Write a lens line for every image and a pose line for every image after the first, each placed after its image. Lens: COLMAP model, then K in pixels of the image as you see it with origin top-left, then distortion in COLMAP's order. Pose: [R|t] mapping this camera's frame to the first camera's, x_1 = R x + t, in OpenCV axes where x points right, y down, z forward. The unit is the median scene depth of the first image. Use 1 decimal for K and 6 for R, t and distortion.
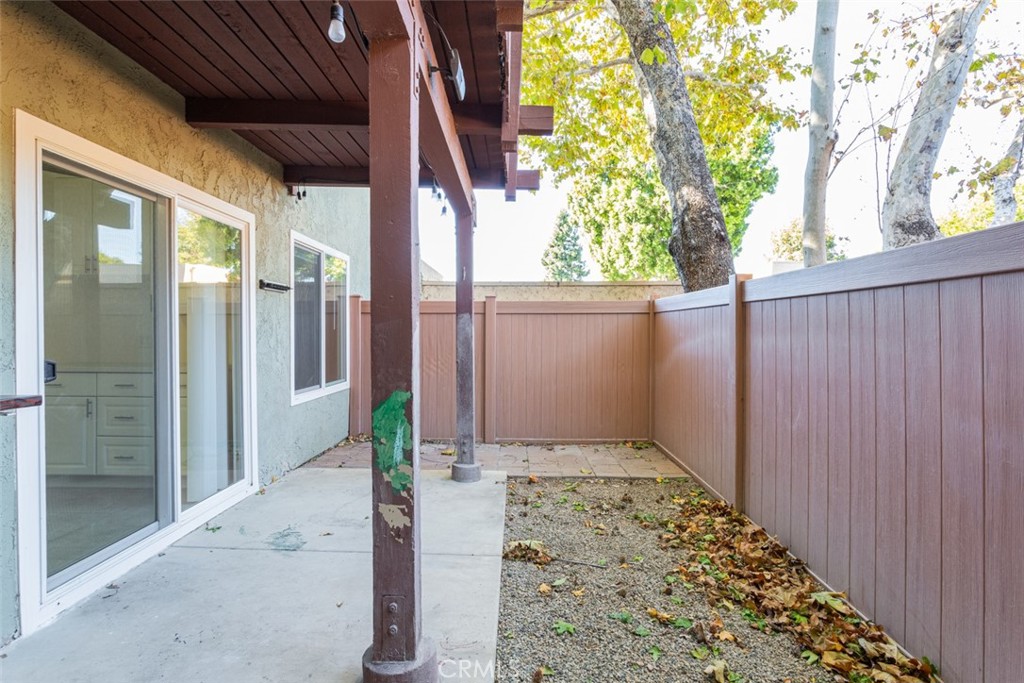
lens RADIAL K [[530.2, 0, 512.1], [0, 530.2, 339.9], [0, 0, 1]] dist [-0.003222, -0.000055]
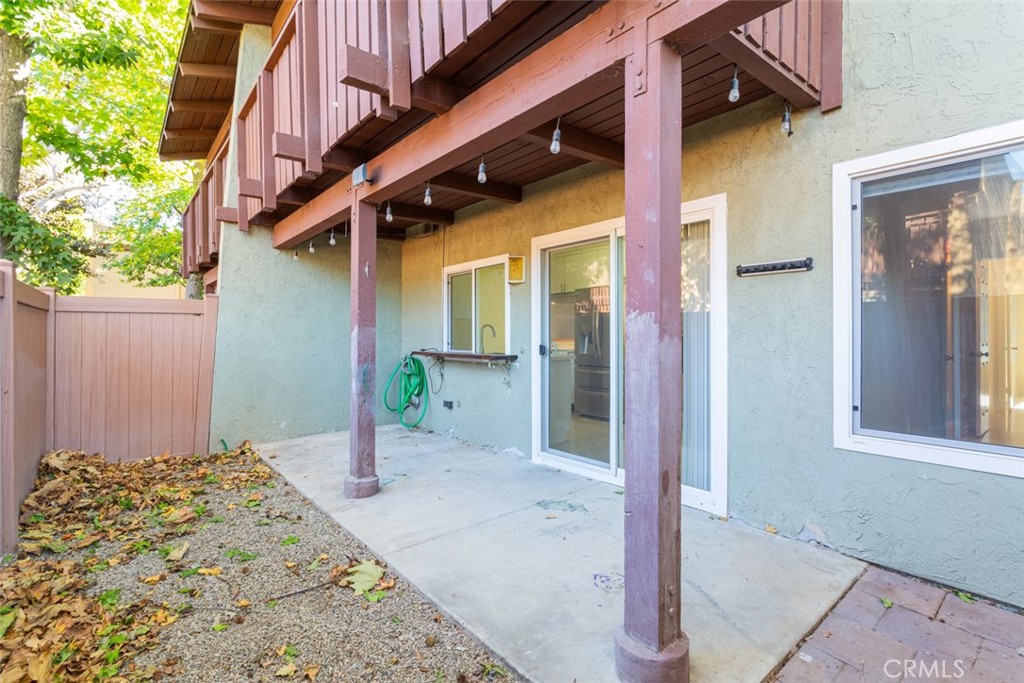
lens RADIAL K [[485.6, 0, 517.6], [0, 485.6, 335.5], [0, 0, 1]] dist [0.002850, 0.001043]
pose [[-0.767672, 0.002883, -0.640836, 0.382131], [-0.006450, 0.999904, 0.012225, -0.018872], [0.640810, 0.013518, -0.767580, 1.948717]]
